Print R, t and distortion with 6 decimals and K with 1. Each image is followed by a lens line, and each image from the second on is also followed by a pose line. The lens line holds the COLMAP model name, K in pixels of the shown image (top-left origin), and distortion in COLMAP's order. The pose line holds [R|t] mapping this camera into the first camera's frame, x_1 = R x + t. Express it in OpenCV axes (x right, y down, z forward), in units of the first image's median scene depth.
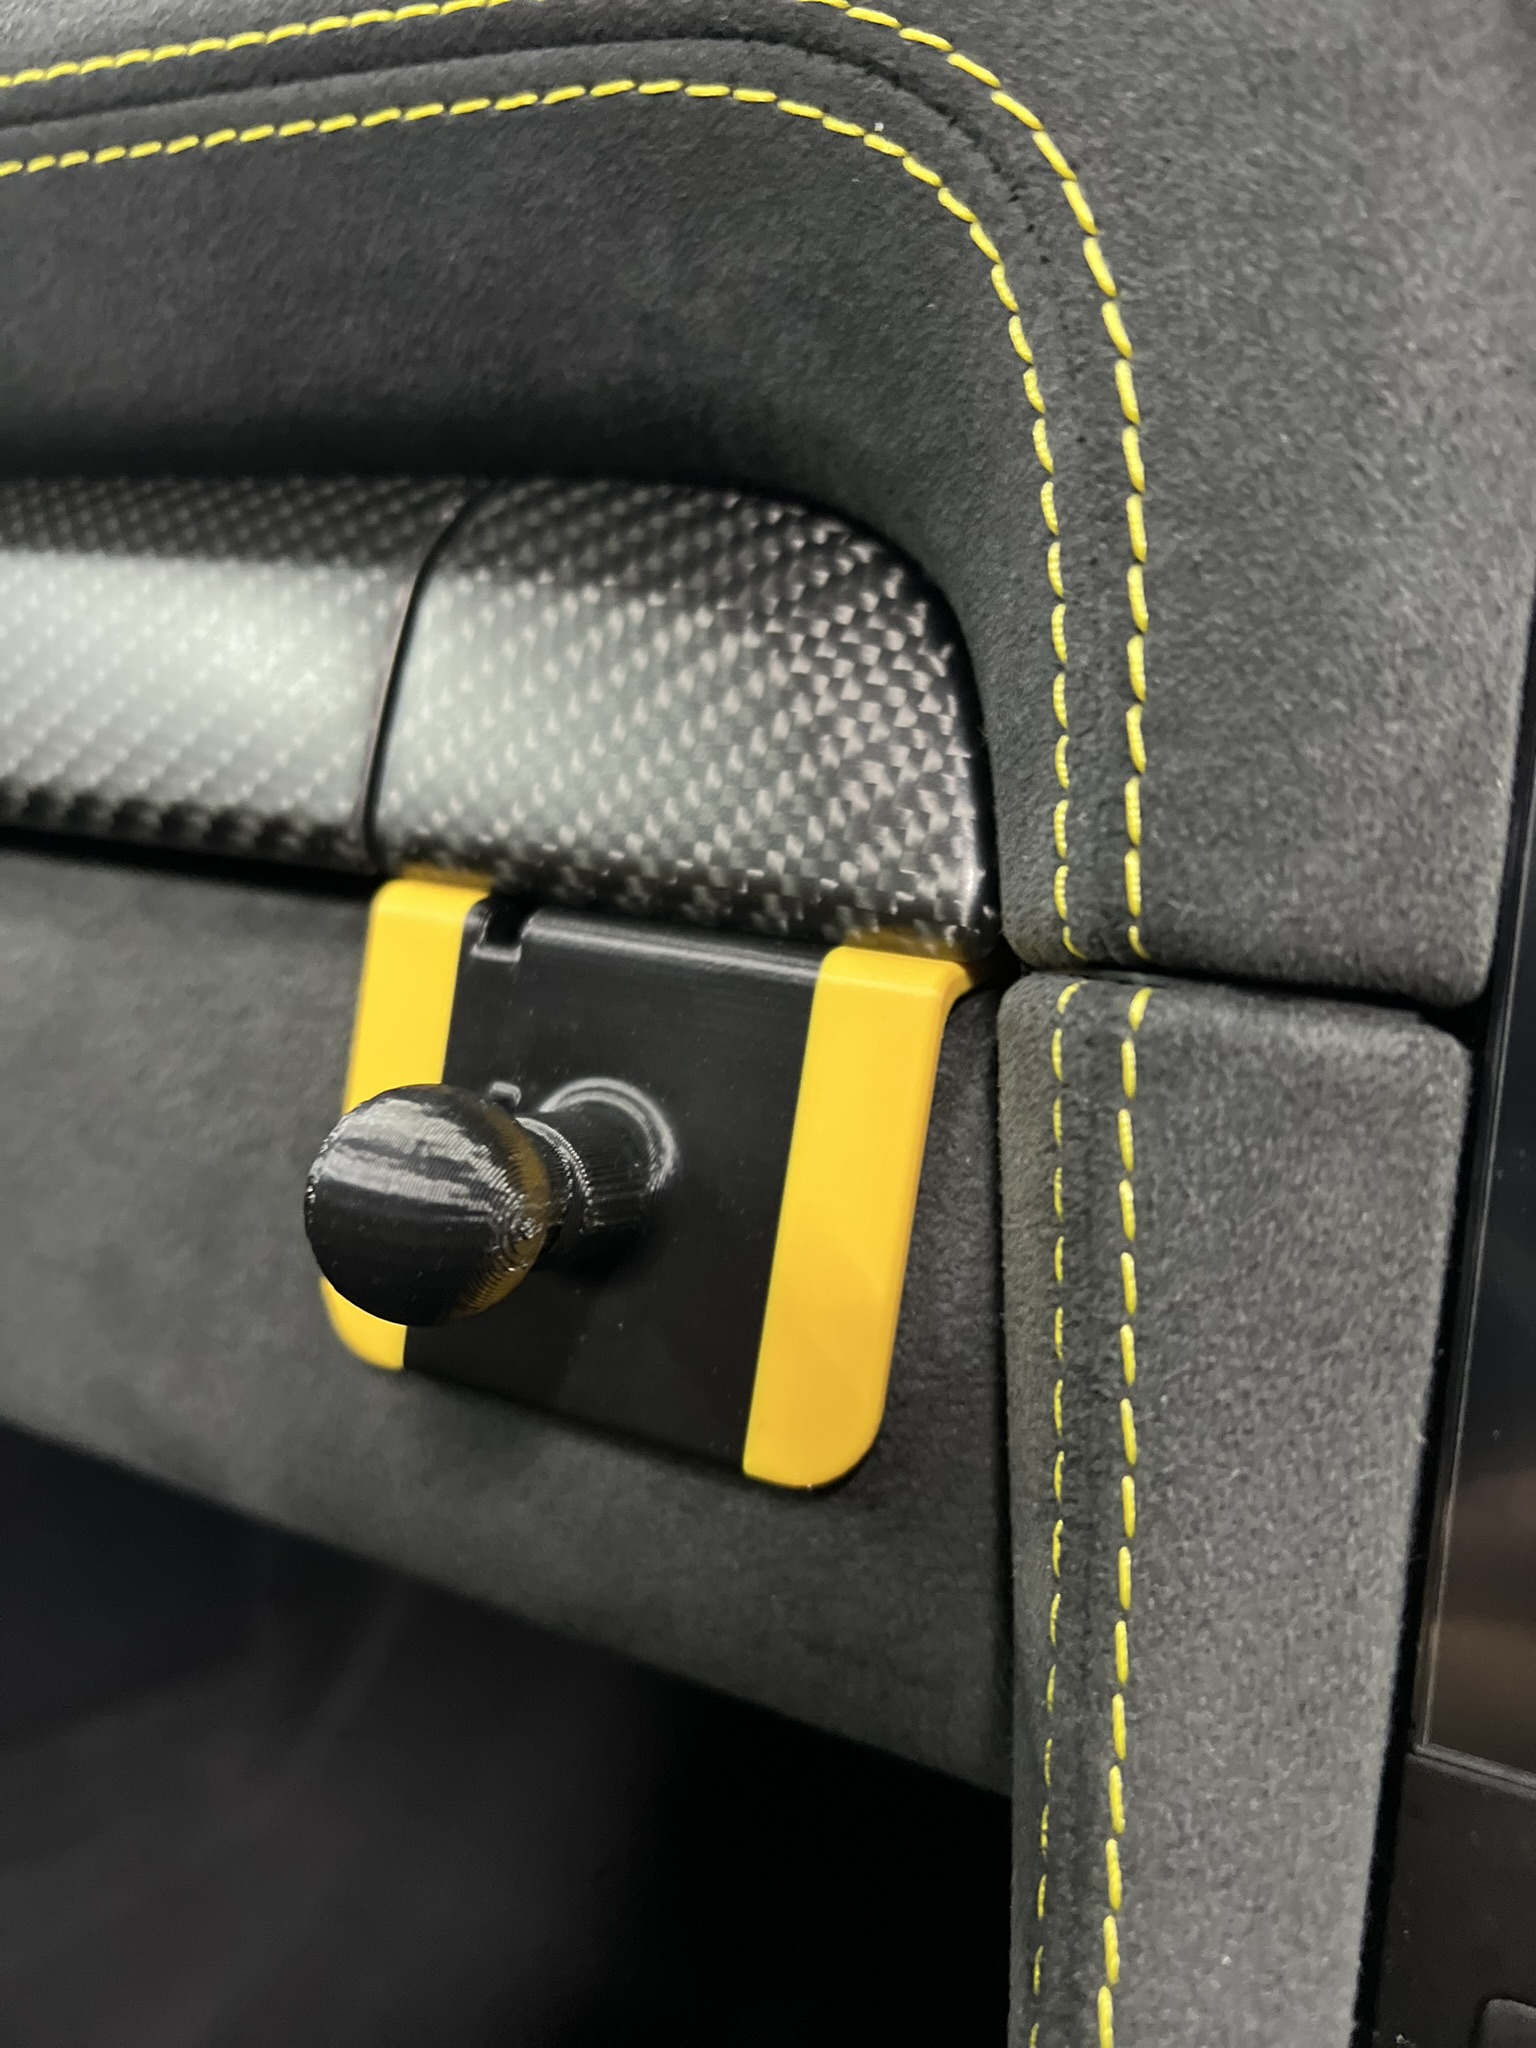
lens RADIAL K [[1645.6, 0, 777.8], [0, 1645.6, 1025.9], [0, 0, 1]] dist [-0.026672, -0.003986]
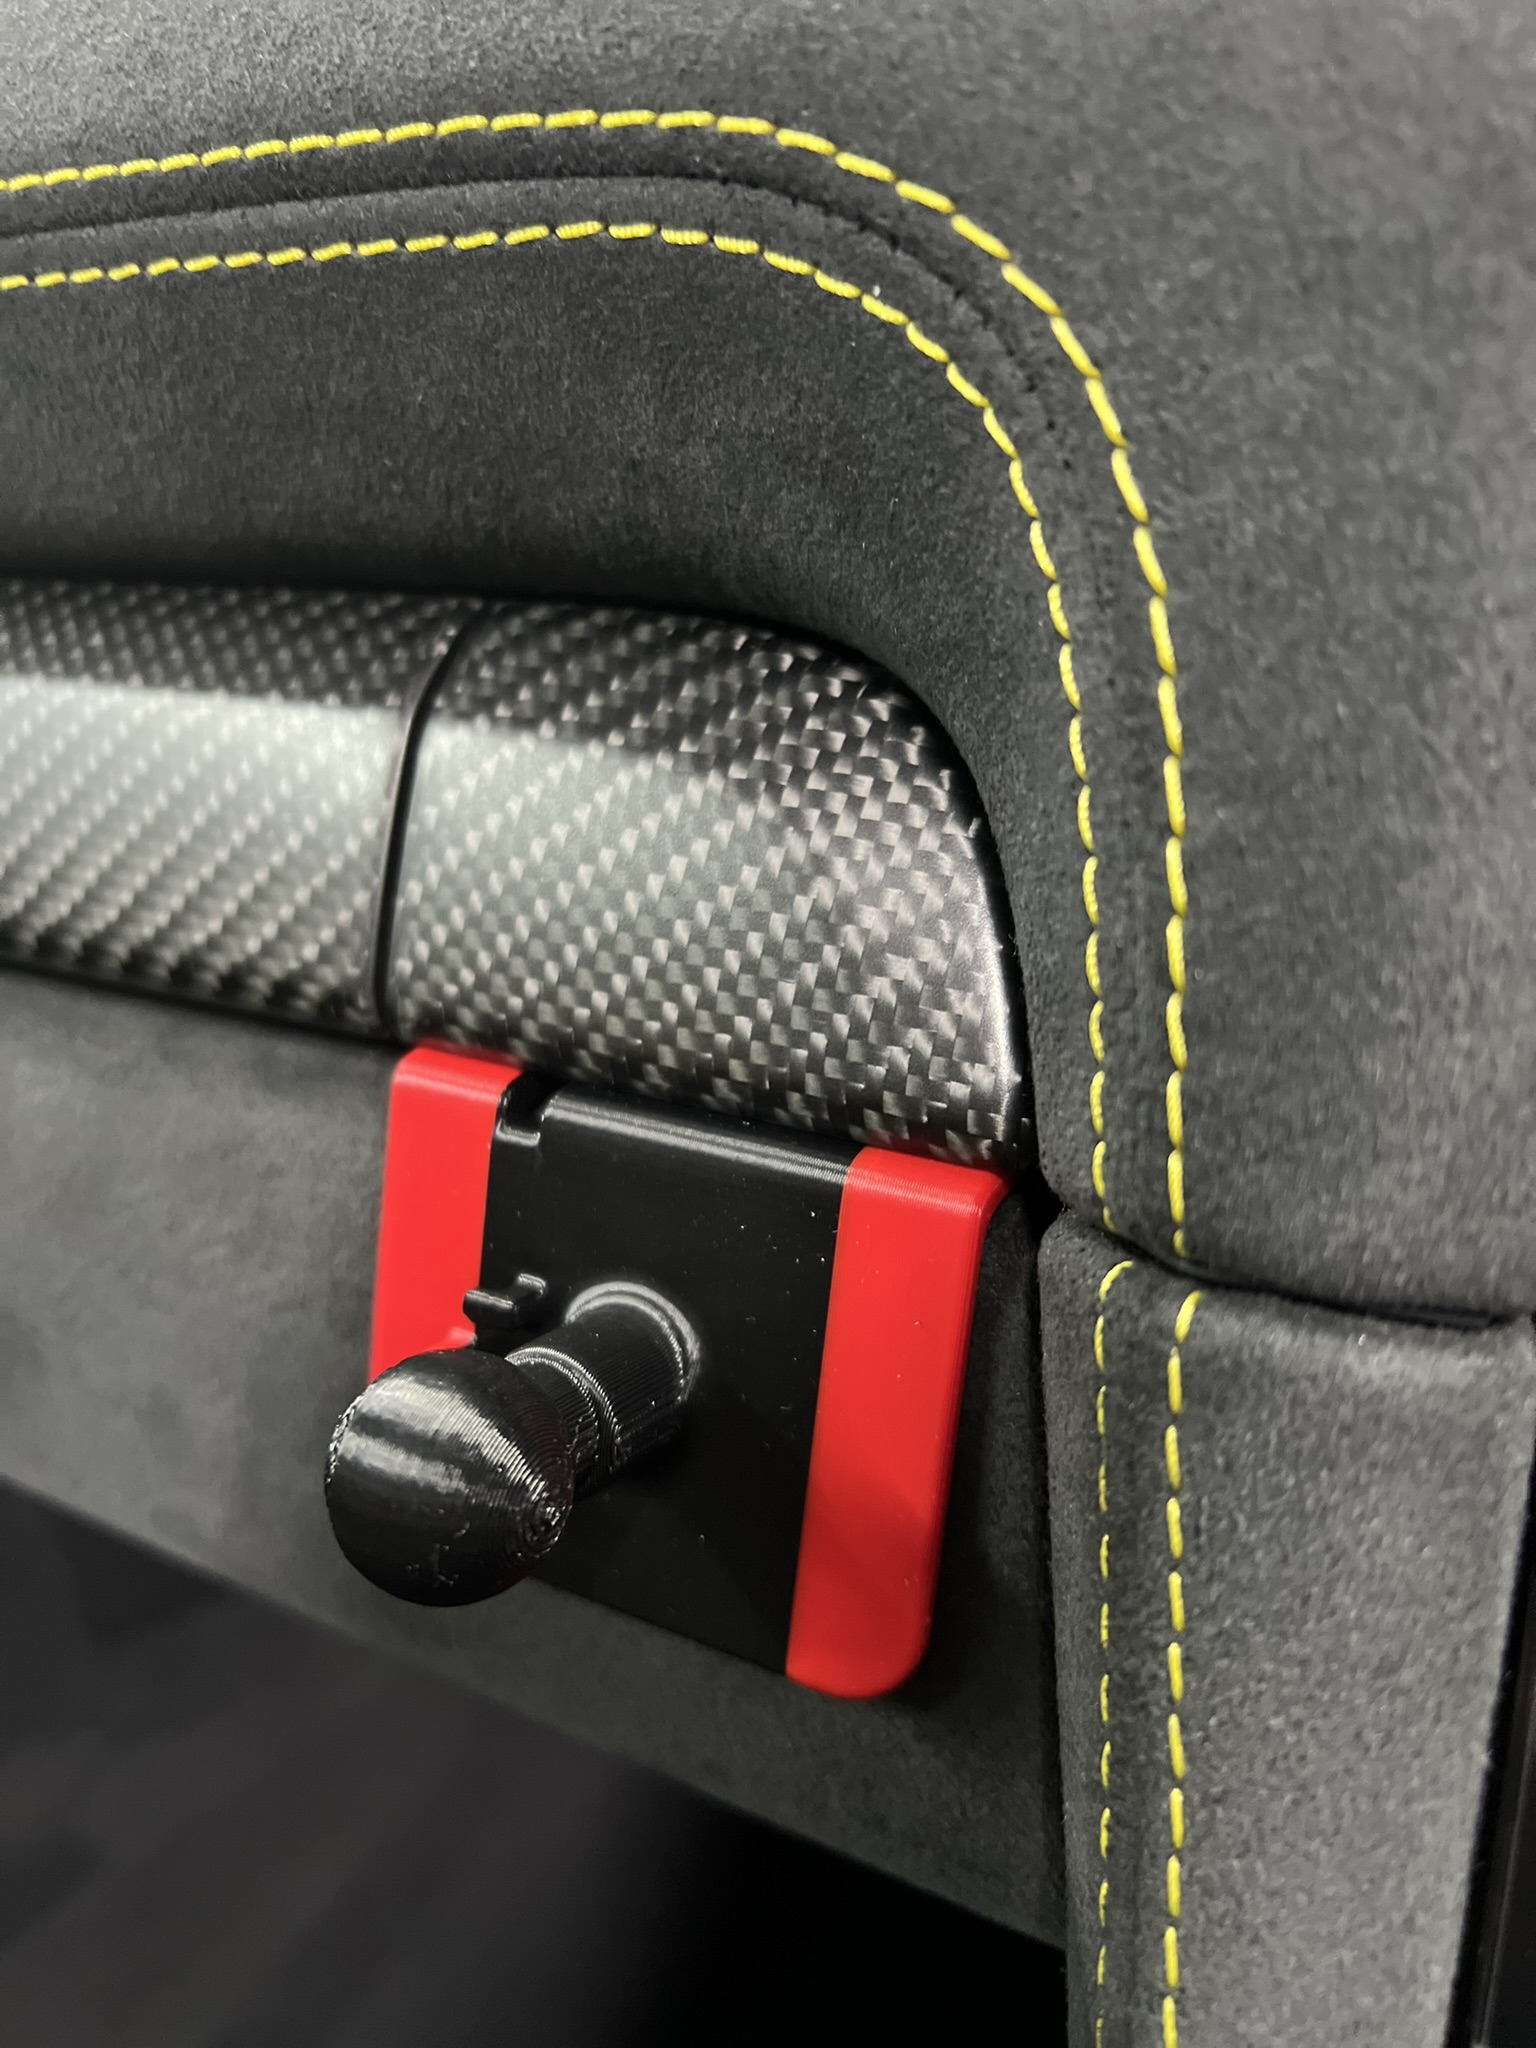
lens RADIAL K [[1615.9, 0, 775.5], [0, 1615.9, 1027.7], [0, 0, 1]] dist [-0.028039, 0.003825]
pose [[0.998198, -0.035707, -0.048225, 0.038683], [0.040913, 0.992903, 0.111671, -0.279768], [0.043895, -0.113443, 0.992574, 0.101168]]
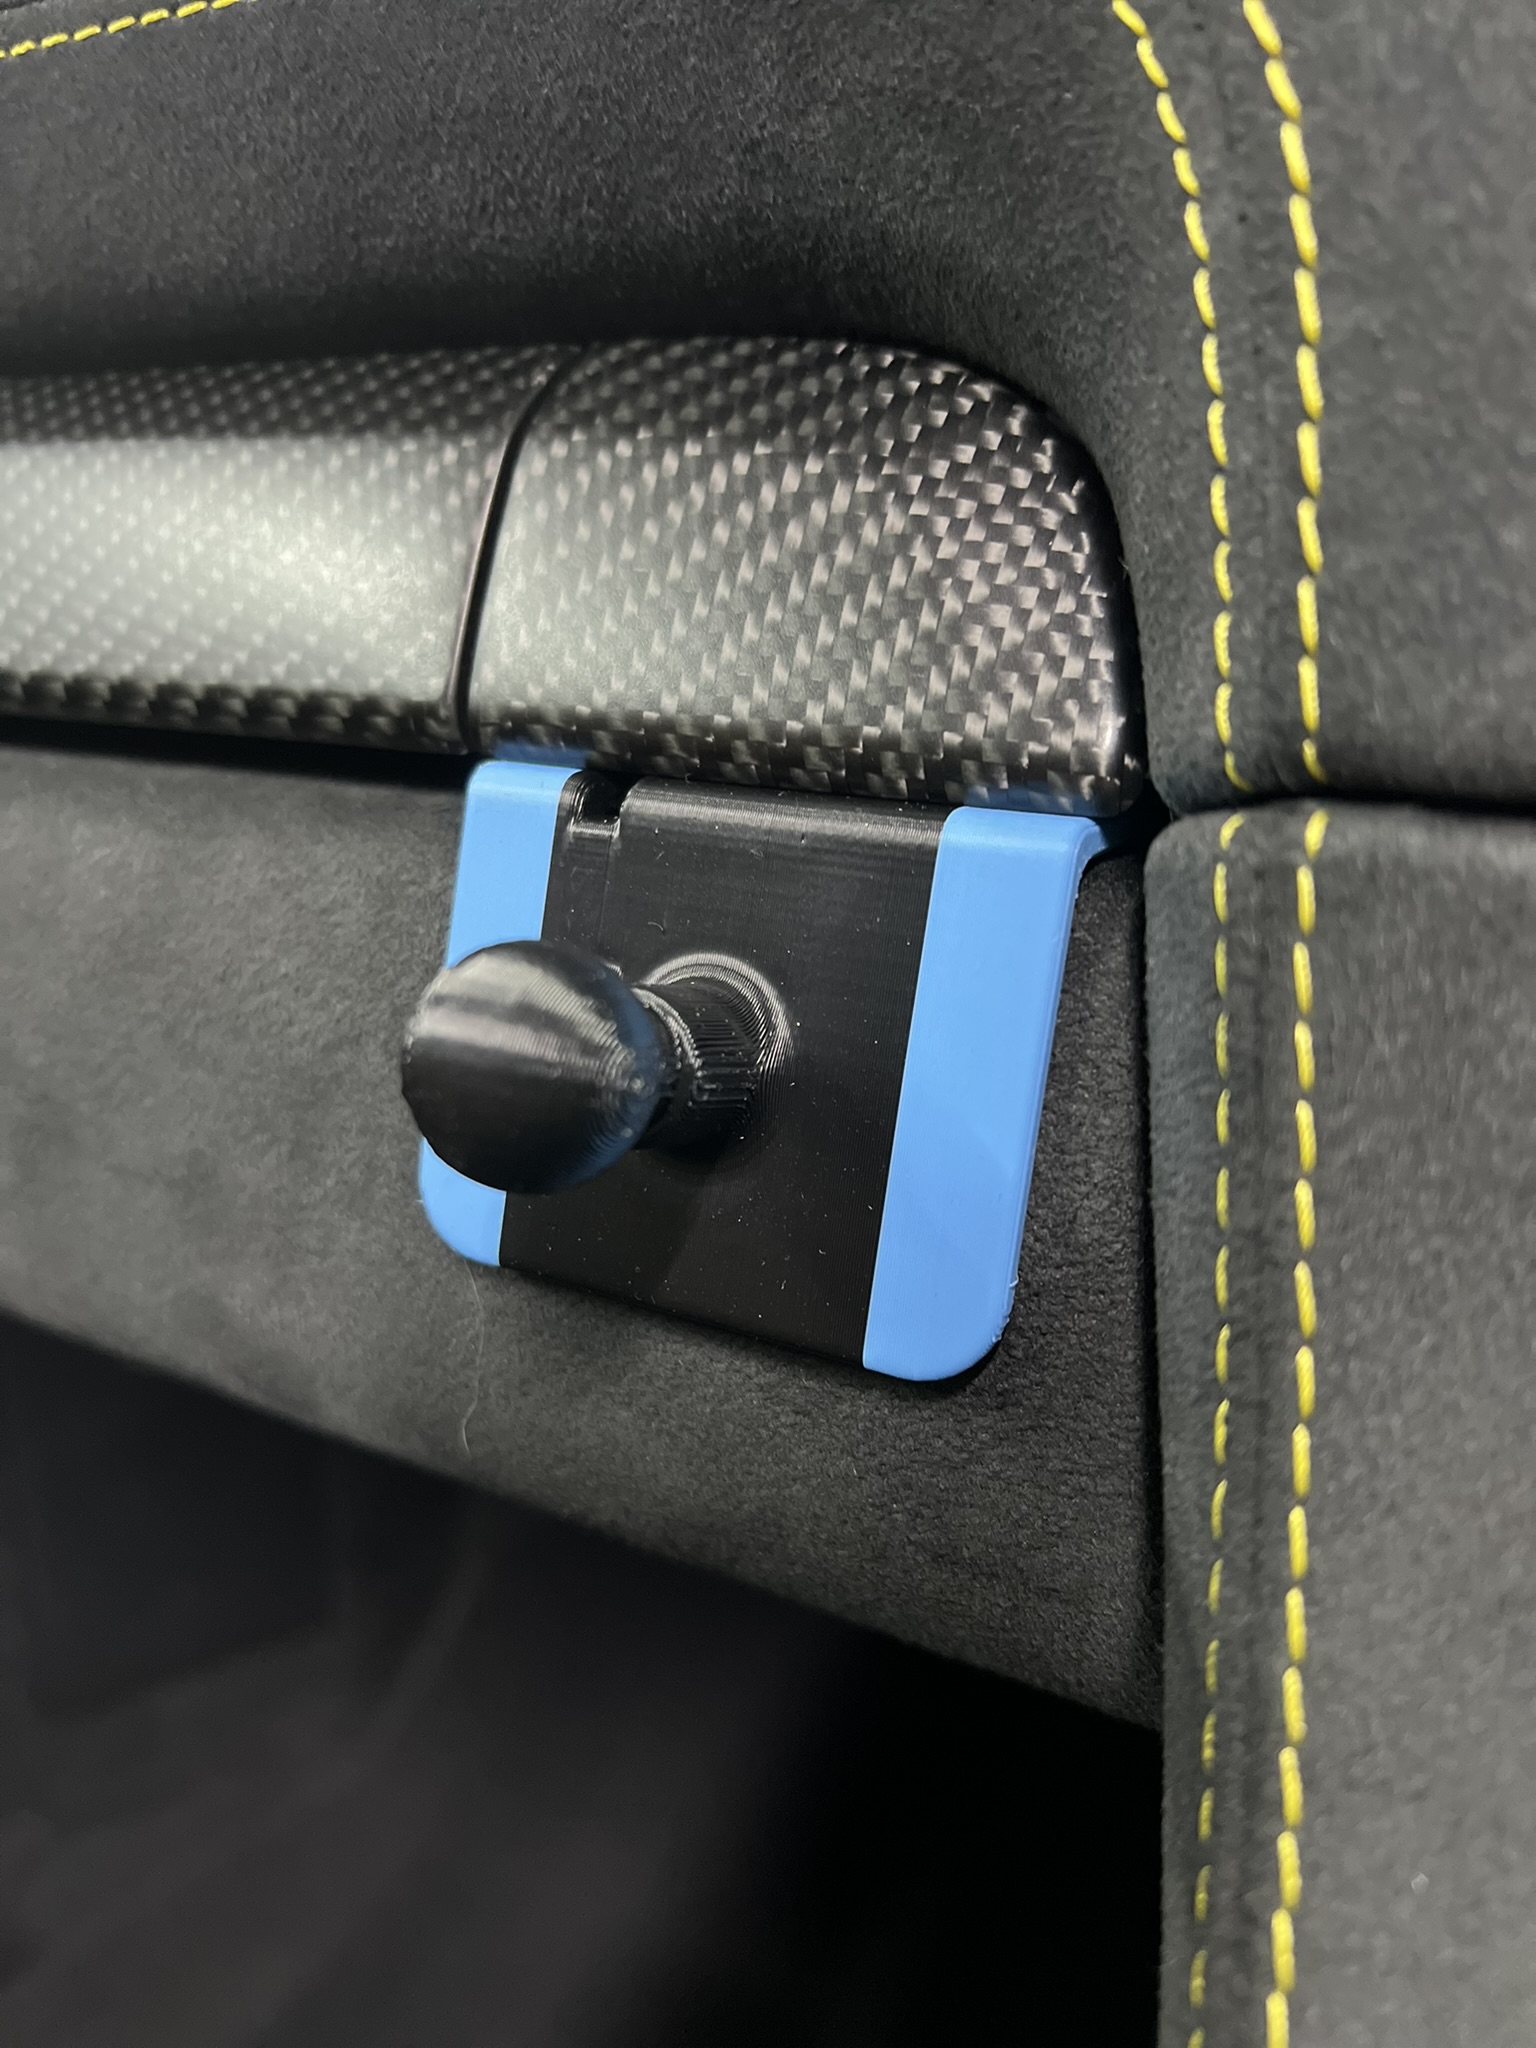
lens RADIAL K [[1637.8, 0, 767.9], [0, 1637.8, 1024.3], [0, 0, 1]] dist [-0.028456, 0.000721]
pose [[0.998891, -0.005110, -0.046815, -0.038923], [0.005385, 0.999969, 0.005757, 0.086130], [0.046784, -0.006003, 0.998887, 0.083238]]
